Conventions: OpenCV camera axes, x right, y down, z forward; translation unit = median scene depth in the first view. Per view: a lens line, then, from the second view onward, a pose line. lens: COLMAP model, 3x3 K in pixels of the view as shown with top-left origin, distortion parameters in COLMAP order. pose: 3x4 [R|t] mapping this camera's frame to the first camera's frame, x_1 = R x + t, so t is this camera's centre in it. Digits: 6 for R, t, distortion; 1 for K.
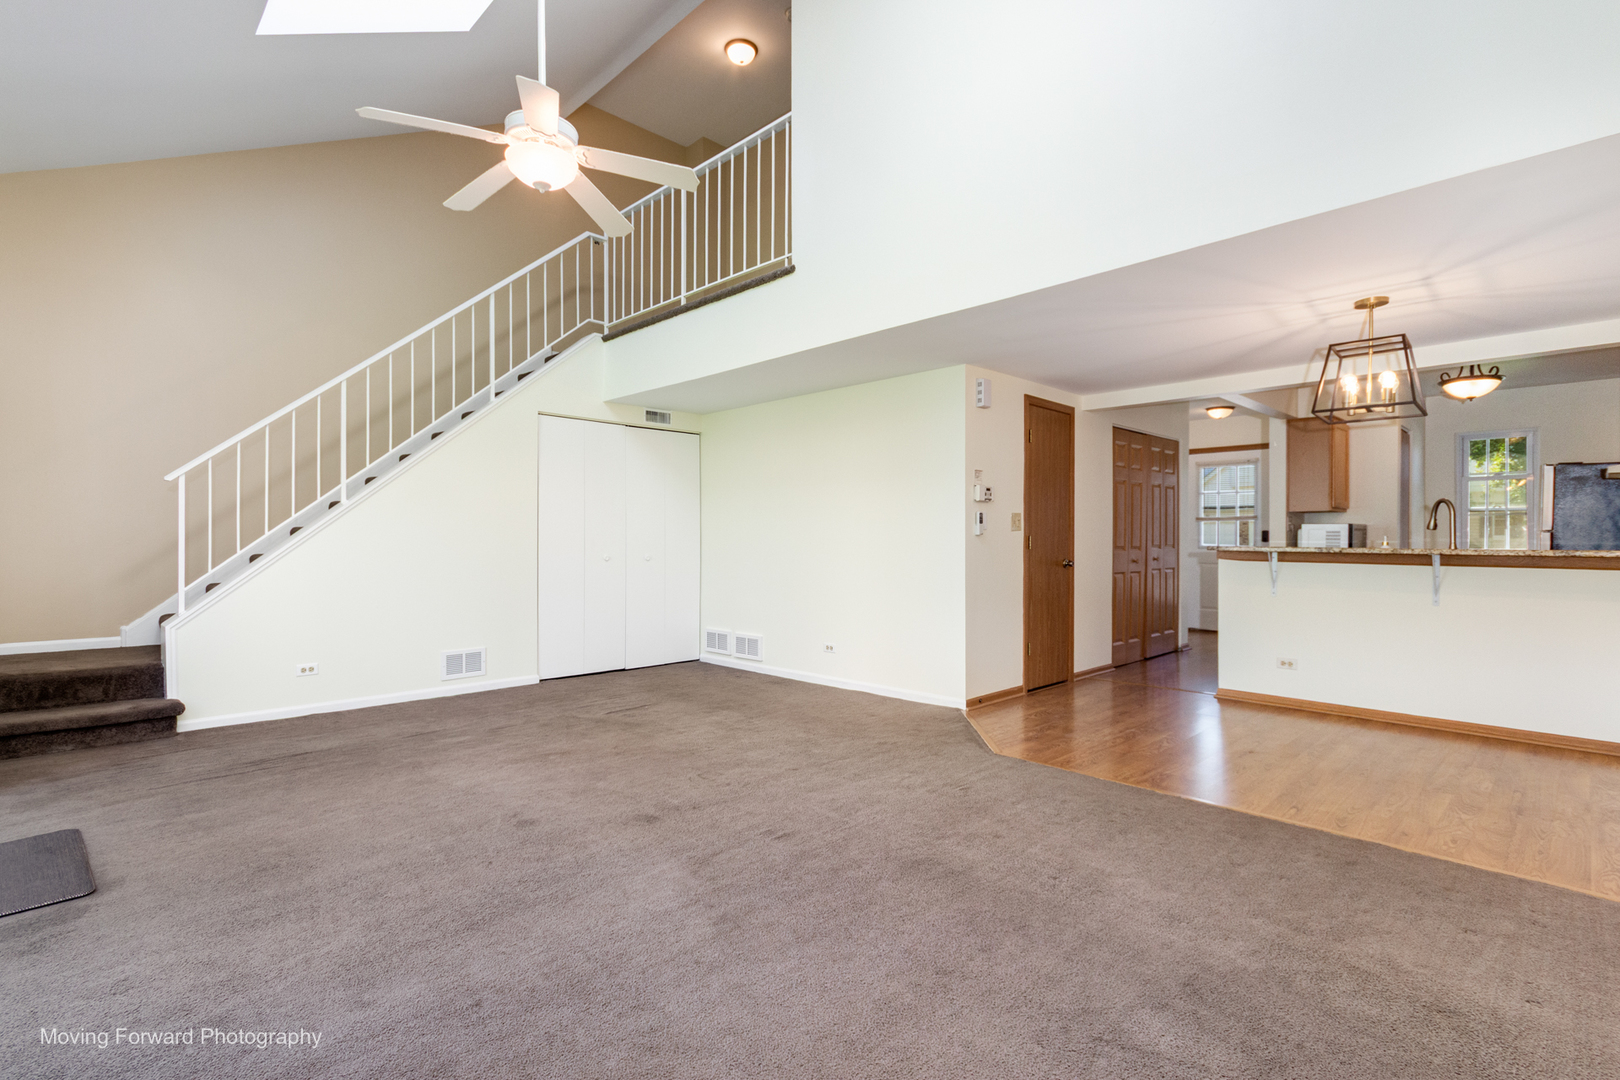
lens RADIAL K [[745.7, 0, 820.3], [0, 745.7, 539.1], [0, 0, 1]] dist [0.007138, 0.002159]
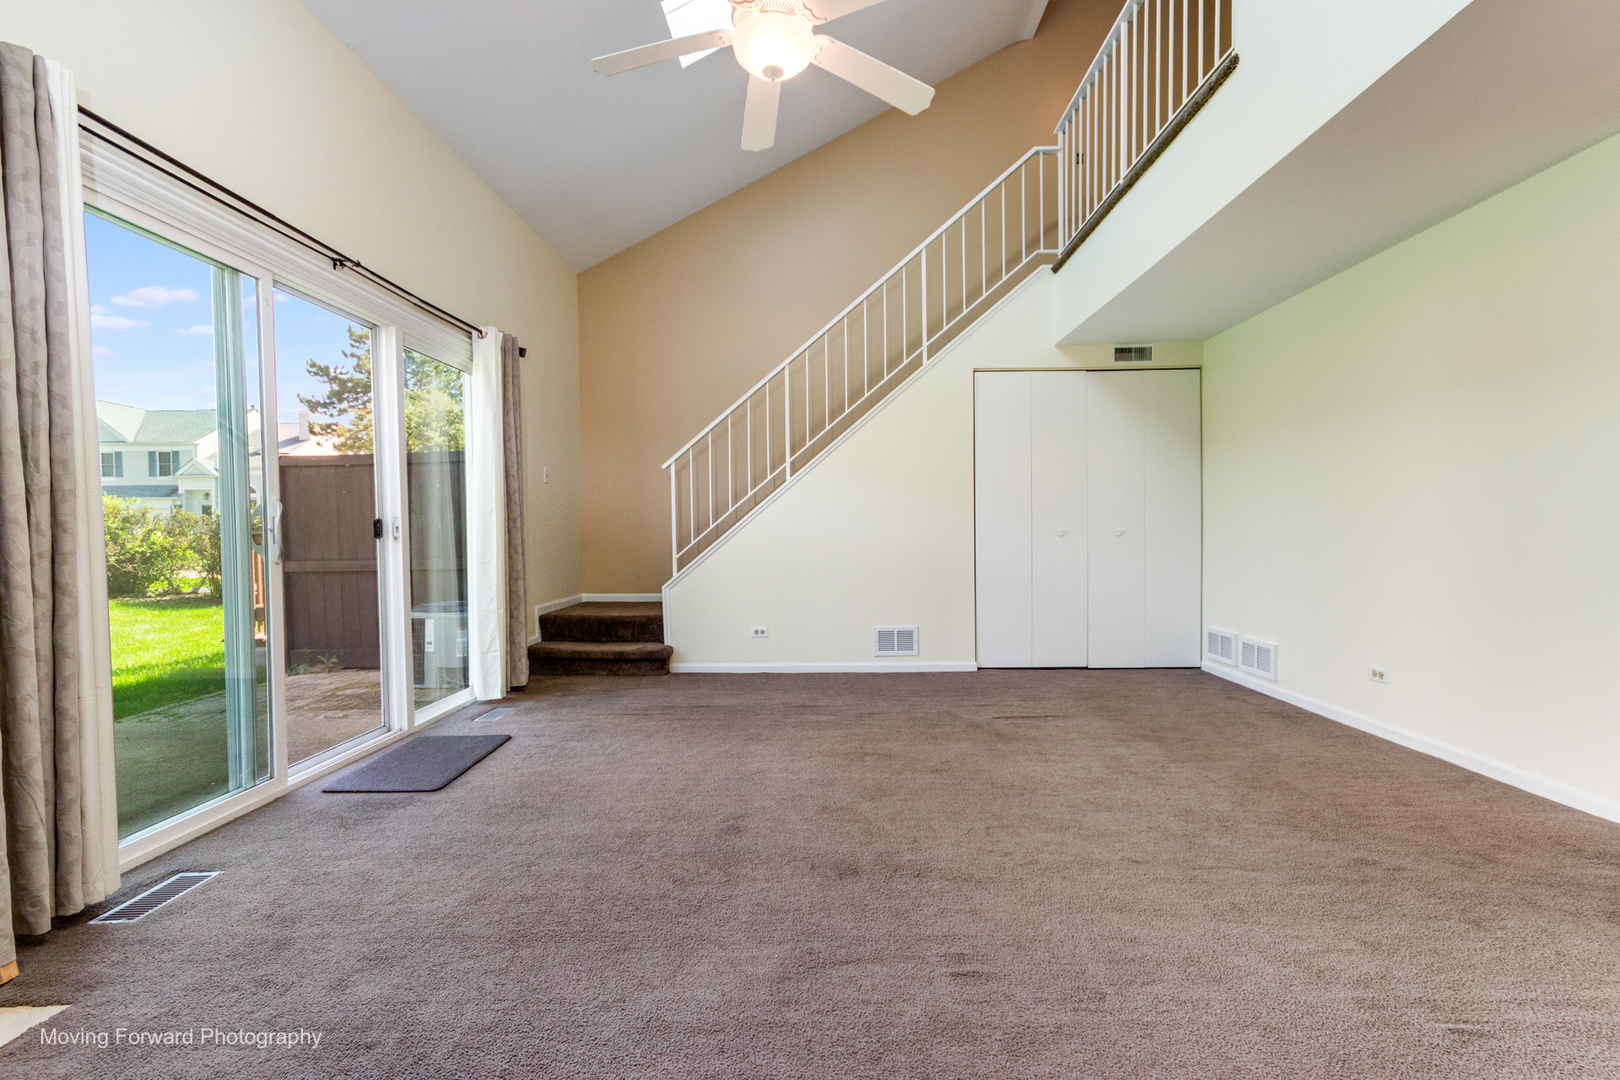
lens RADIAL K [[745.7, 0, 816.5], [0, 745.7, 543.0], [0, 0, 1]] dist [0.007138, 0.002159]
pose [[0.689032, 0.002009, -0.724728, 0.209390], [0.015219, 0.999736, 0.017241, 0.029132], [0.724571, -0.022910, 0.688820, 0.357815]]
